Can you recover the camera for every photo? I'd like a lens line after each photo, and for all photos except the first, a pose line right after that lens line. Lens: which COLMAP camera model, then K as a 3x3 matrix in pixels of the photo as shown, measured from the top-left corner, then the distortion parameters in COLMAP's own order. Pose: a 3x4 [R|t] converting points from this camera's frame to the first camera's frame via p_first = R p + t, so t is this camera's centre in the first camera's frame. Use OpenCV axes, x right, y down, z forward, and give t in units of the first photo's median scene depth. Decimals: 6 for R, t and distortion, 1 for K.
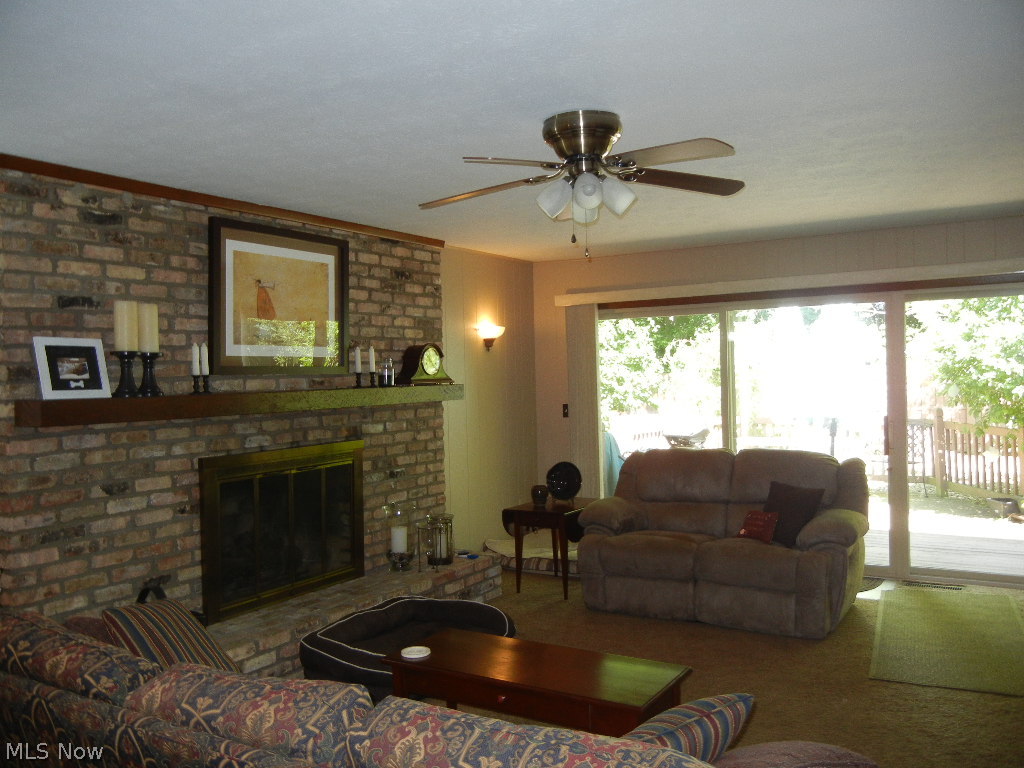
lens RADIAL K [[891.4, 0, 512.0], [0, 891.4, 384.0], [0, 0, 1]] dist [0.009096, 0.008455]
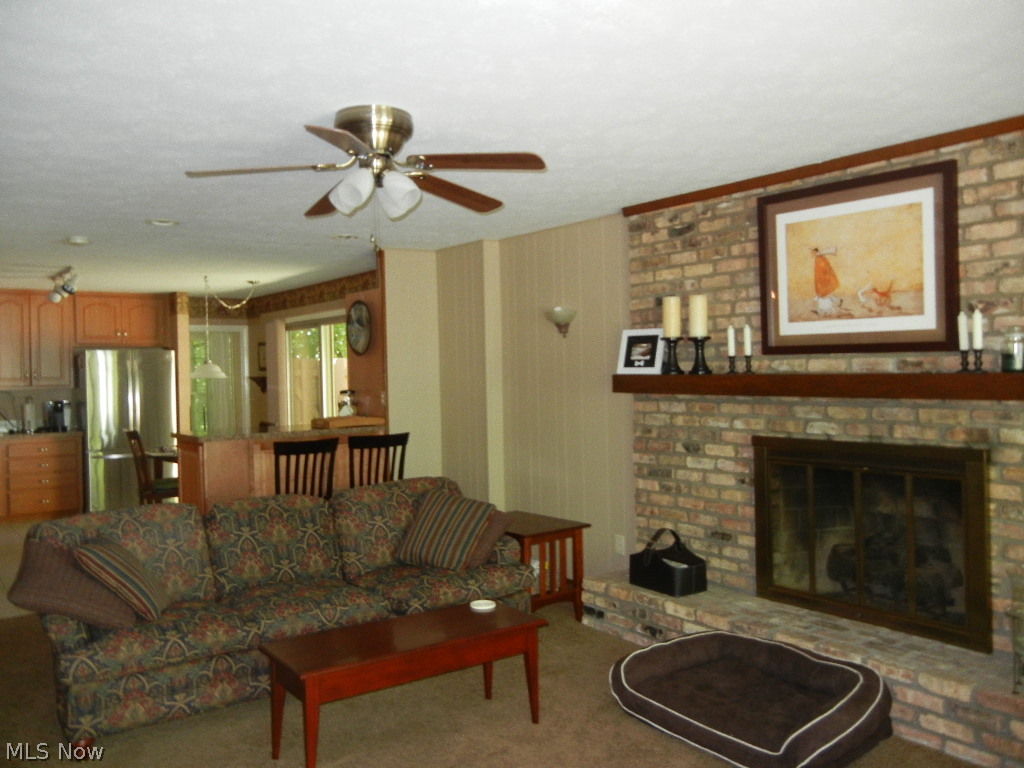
lens RADIAL K [[891.4, 0, 512.0], [0, 891.4, 384.0], [0, 0, 1]] dist [0.009096, 0.008455]
pose [[-0.396642, 0.048025, -0.916716, 0.752378], [0.016583, 0.998842, 0.045153, -0.029588], [0.917824, 0.002707, -0.396979, 1.216739]]
